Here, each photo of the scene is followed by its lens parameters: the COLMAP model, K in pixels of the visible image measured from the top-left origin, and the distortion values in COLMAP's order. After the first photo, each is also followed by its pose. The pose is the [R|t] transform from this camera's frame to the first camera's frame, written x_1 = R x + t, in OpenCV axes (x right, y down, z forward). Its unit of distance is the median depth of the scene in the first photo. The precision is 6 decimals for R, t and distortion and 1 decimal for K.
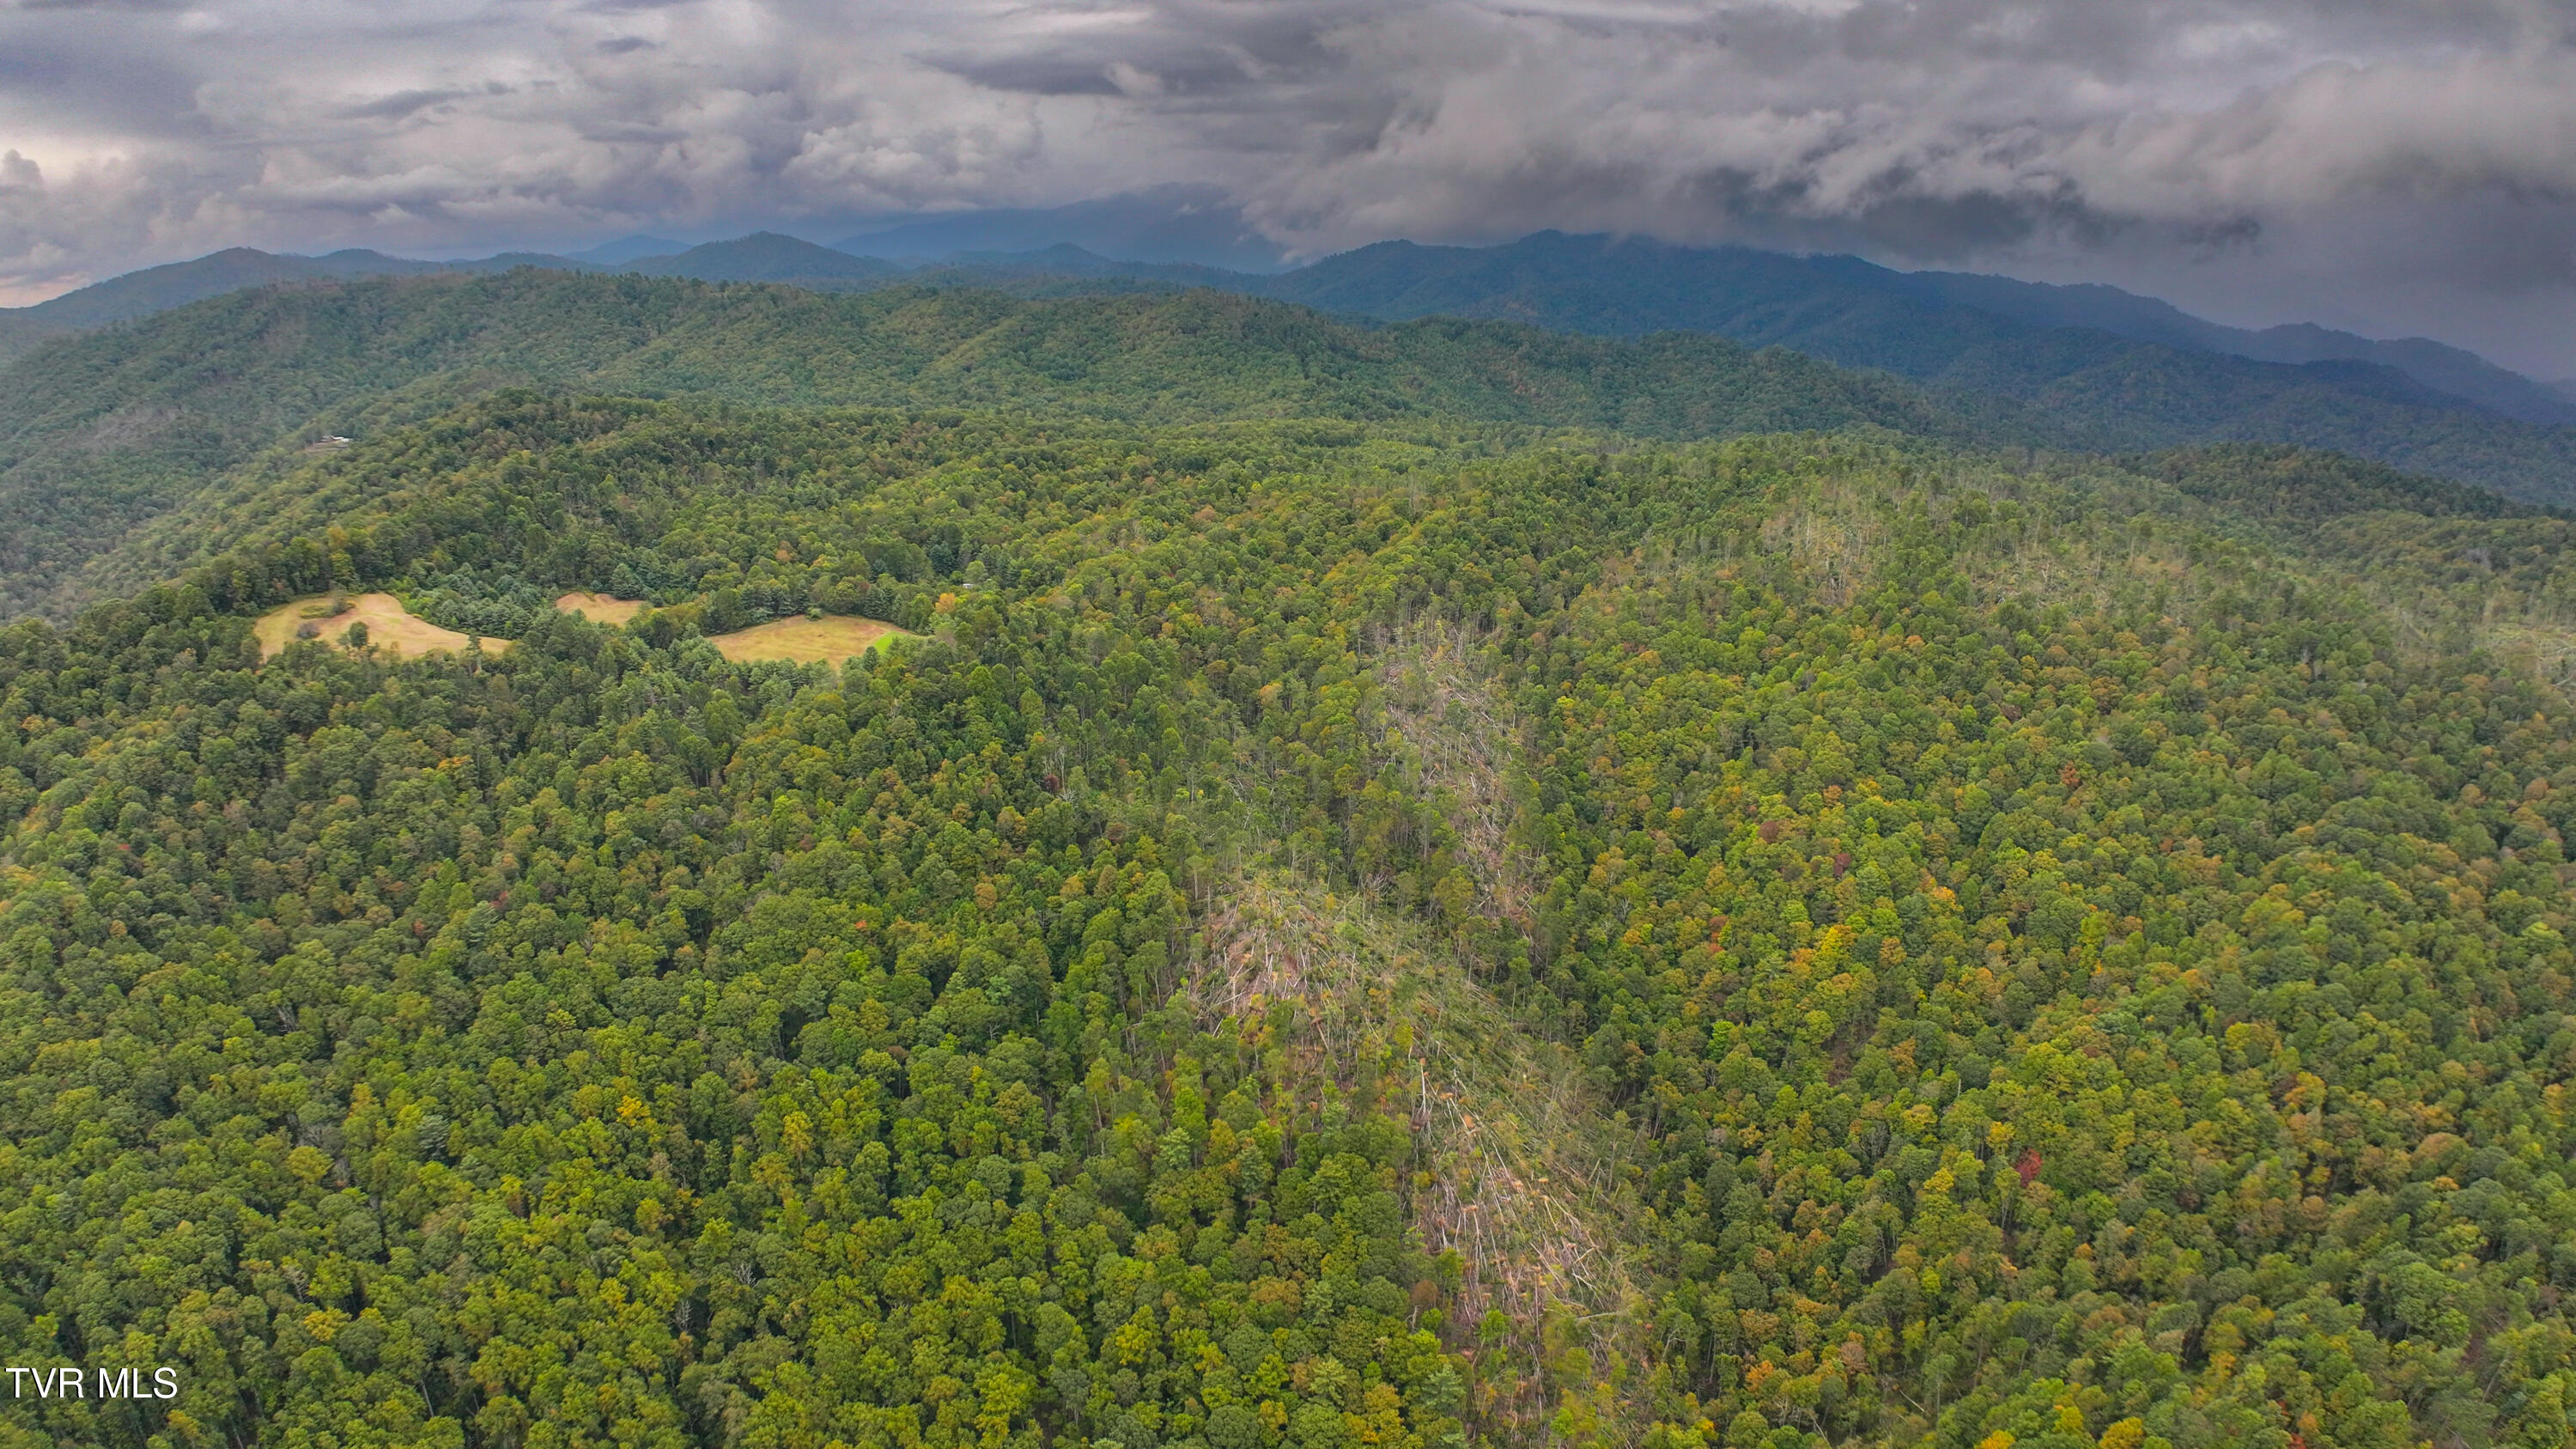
lens RADIAL K [[1607.0, 0, 1292.8], [0, 1607.0, 682.6], [0, 0, 1]] dist [-0.174474, 0.029678]
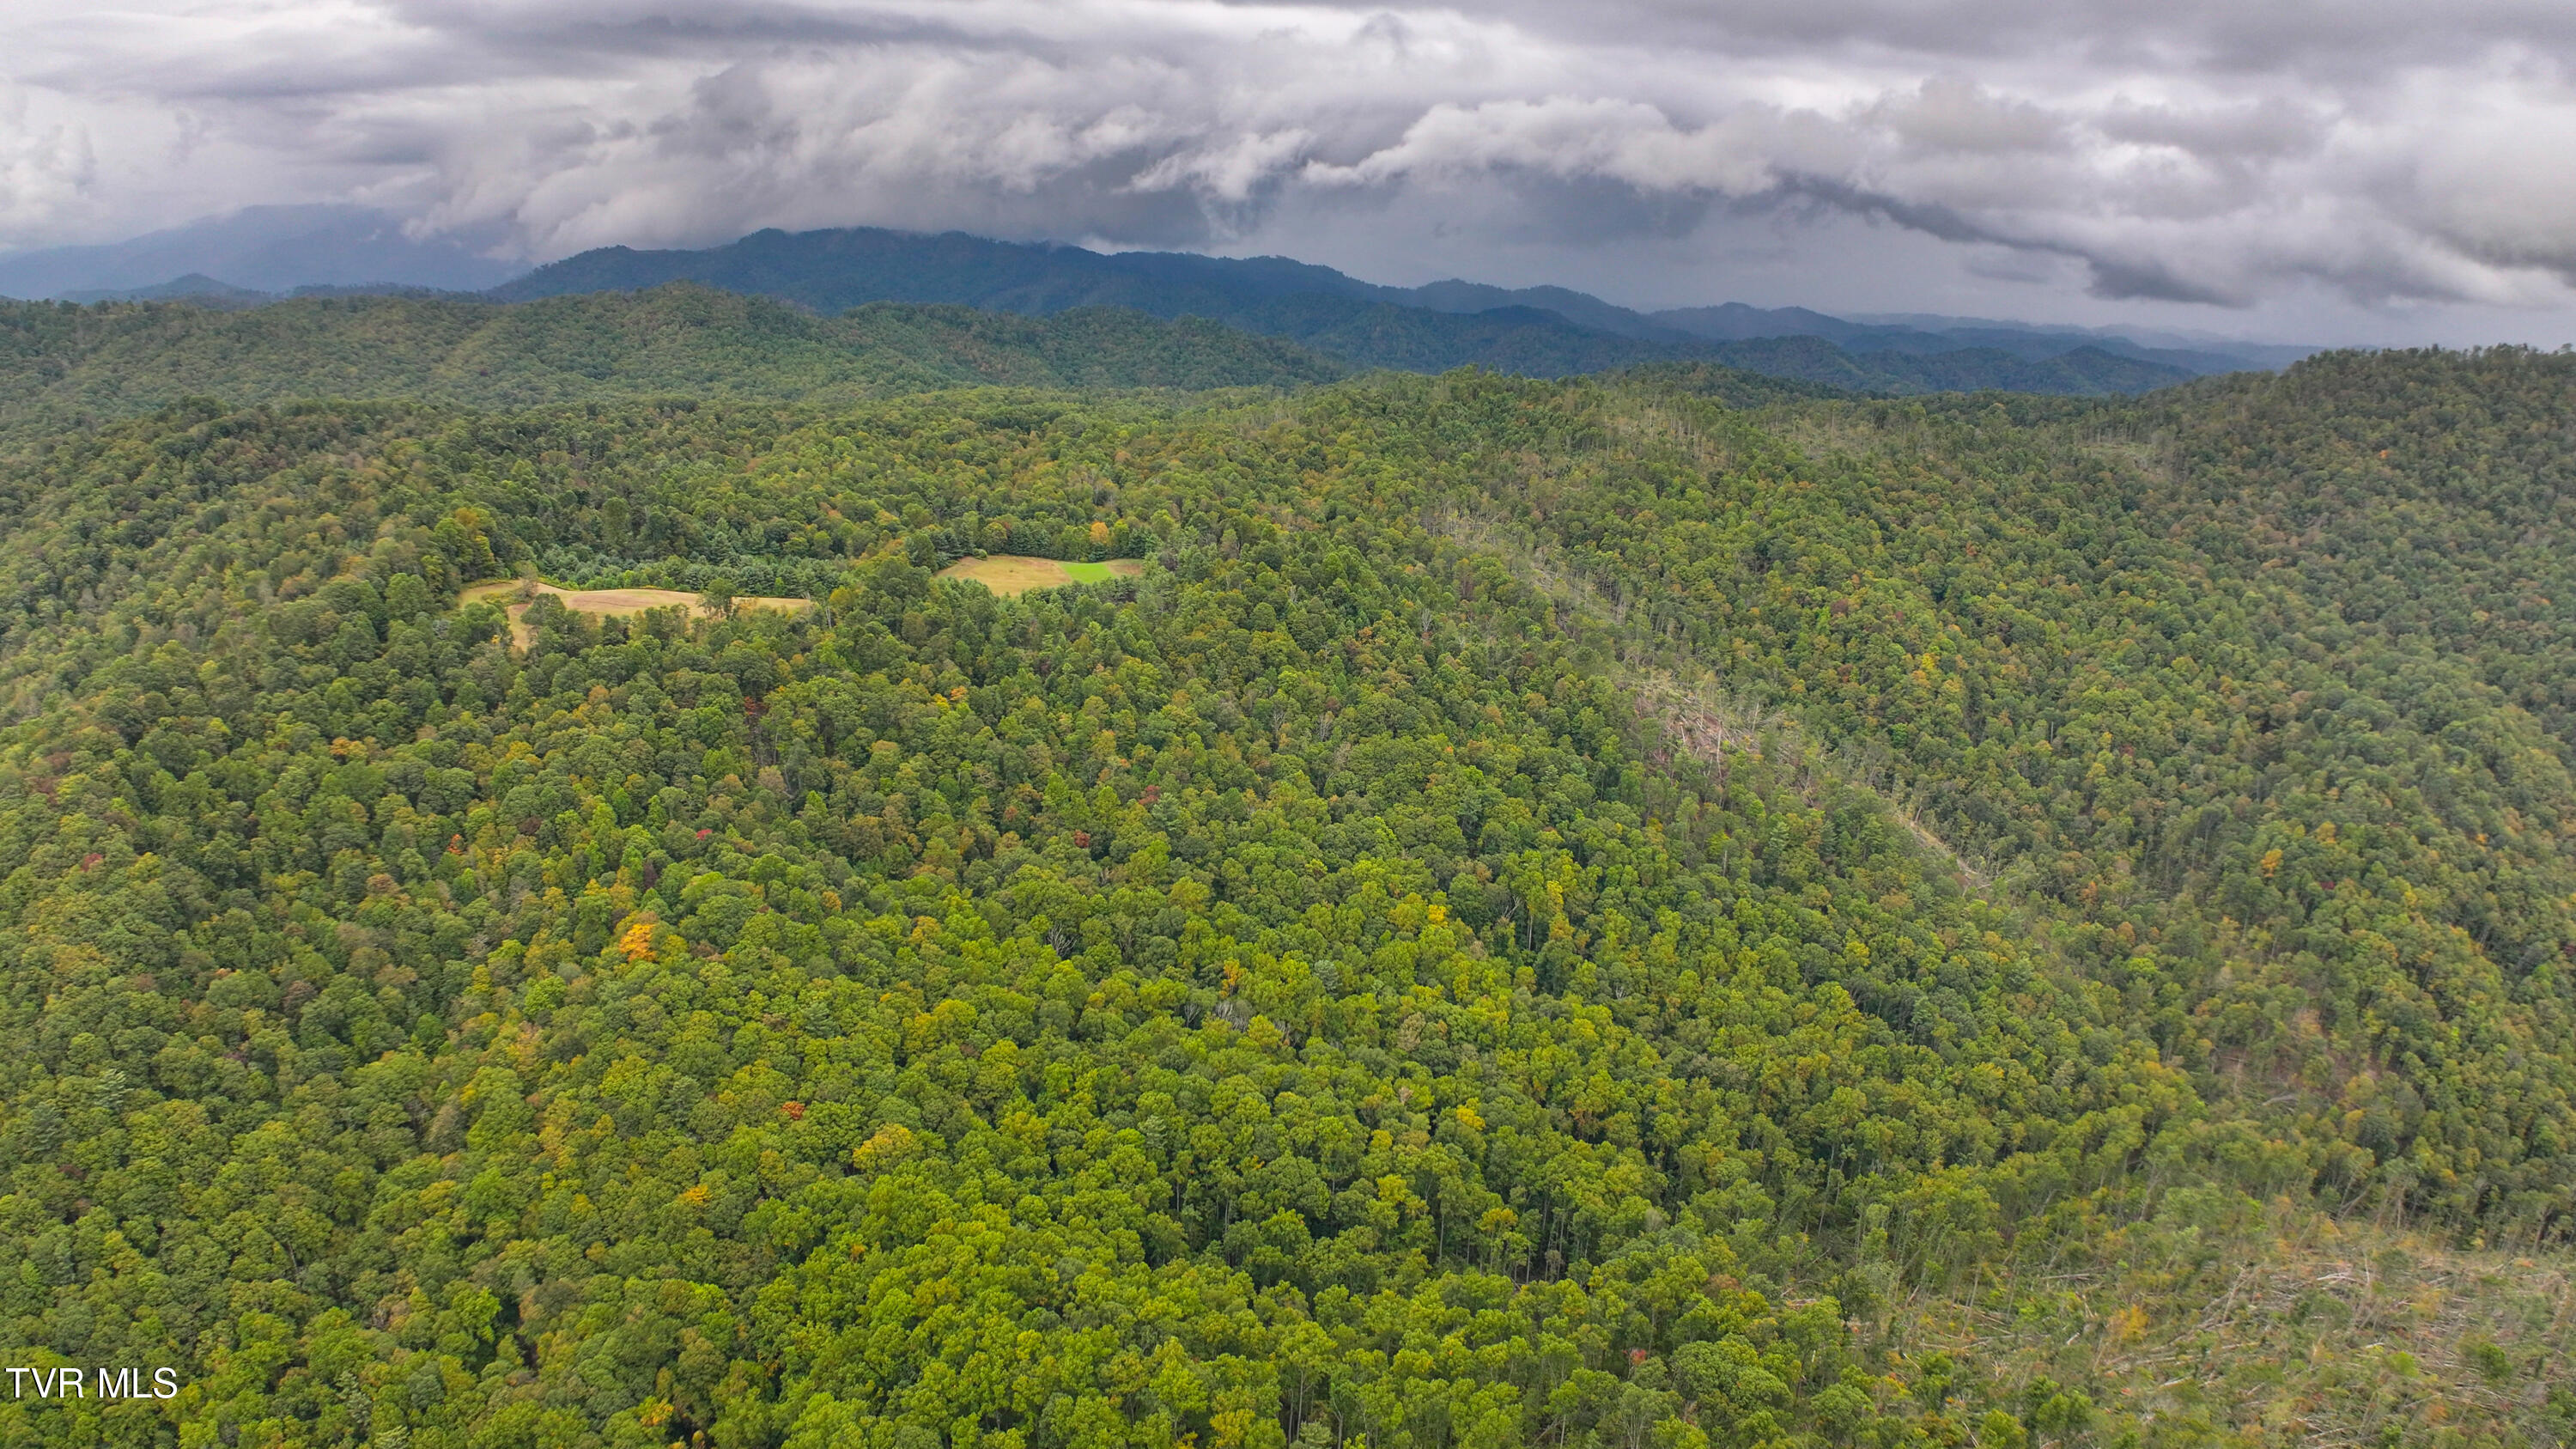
lens RADIAL K [[1607.0, 0, 1299.6], [0, 1607.0, 696.2], [0, 0, 1]] dist [-0.174474, 0.029678]
pose [[0.843639, -0.144994, 0.516962, -0.816998], [0.140864, 0.988890, 0.047478, 0.033425], [-0.518103, 0.032767, 0.854691, 0.020709]]
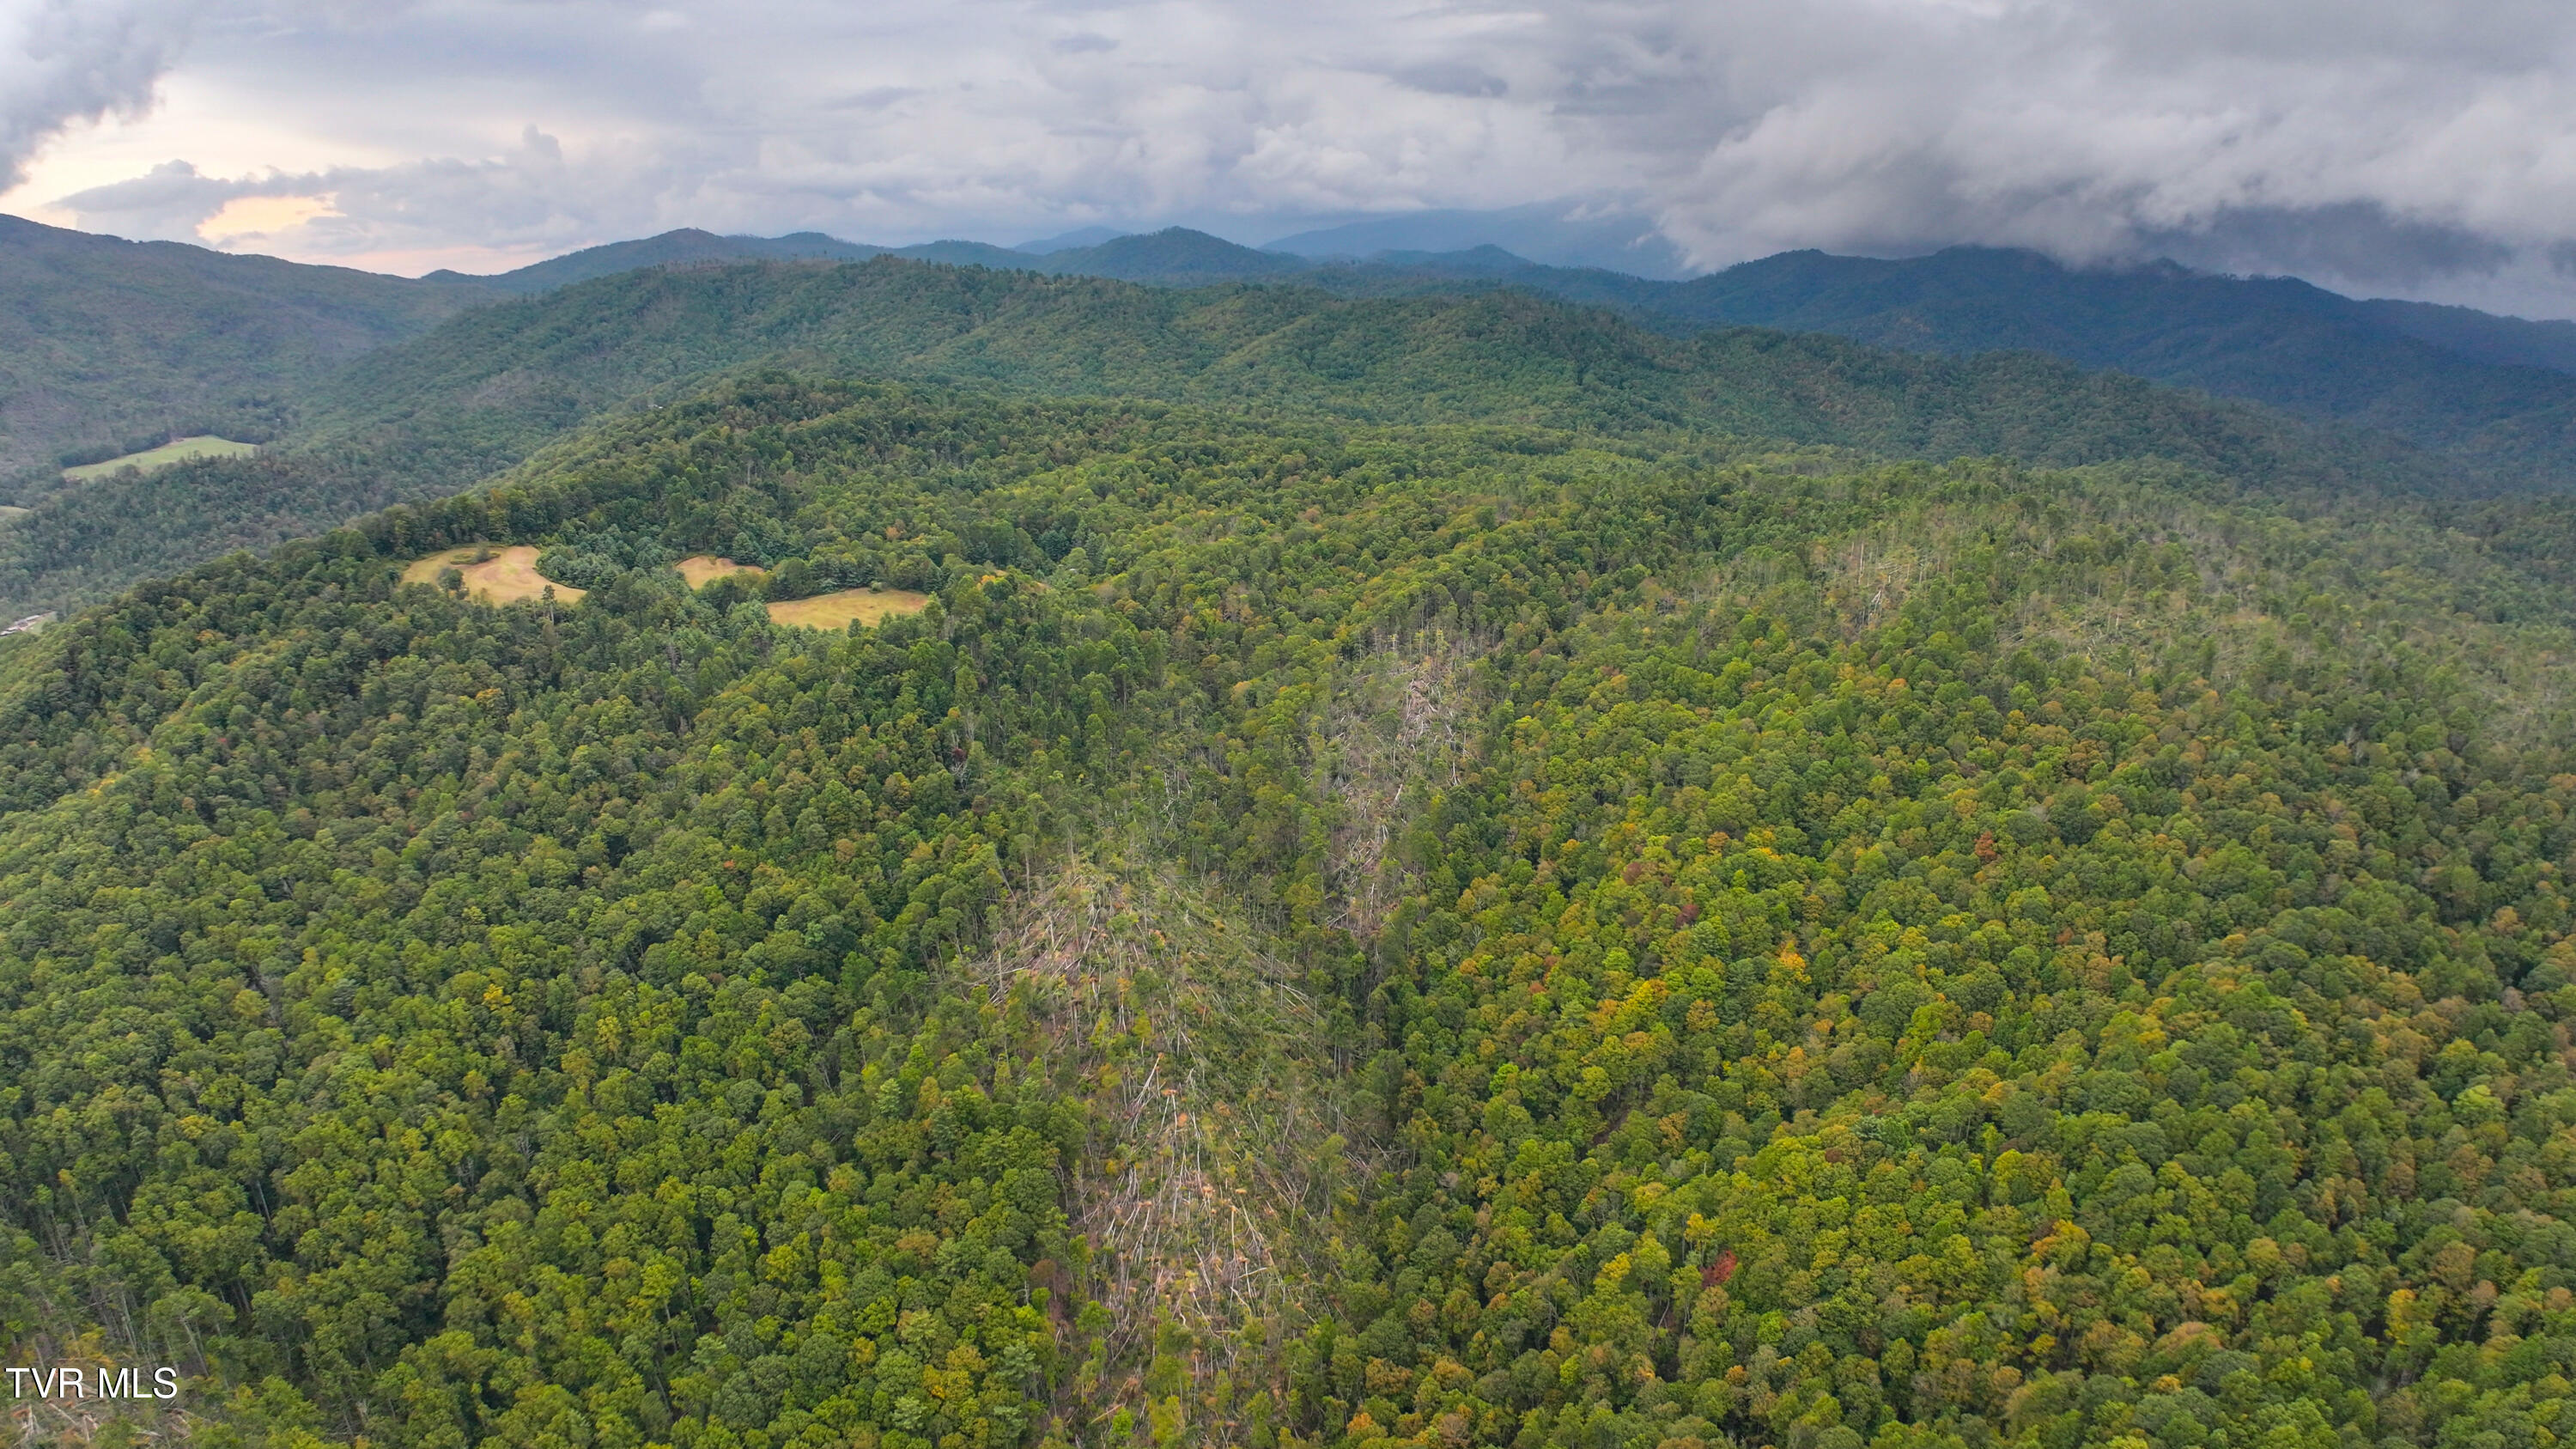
lens RADIAL K [[1607.0, 0, 1293.1], [0, 1607.0, 681.5], [0, 0, 1]] dist [-0.174474, 0.029678]
pose [[0.959891, 0.073398, -0.270597, 0.329730], [-0.073791, 0.997235, 0.008737, -0.011374], [0.270490, 0.011580, 0.962653, 0.034914]]
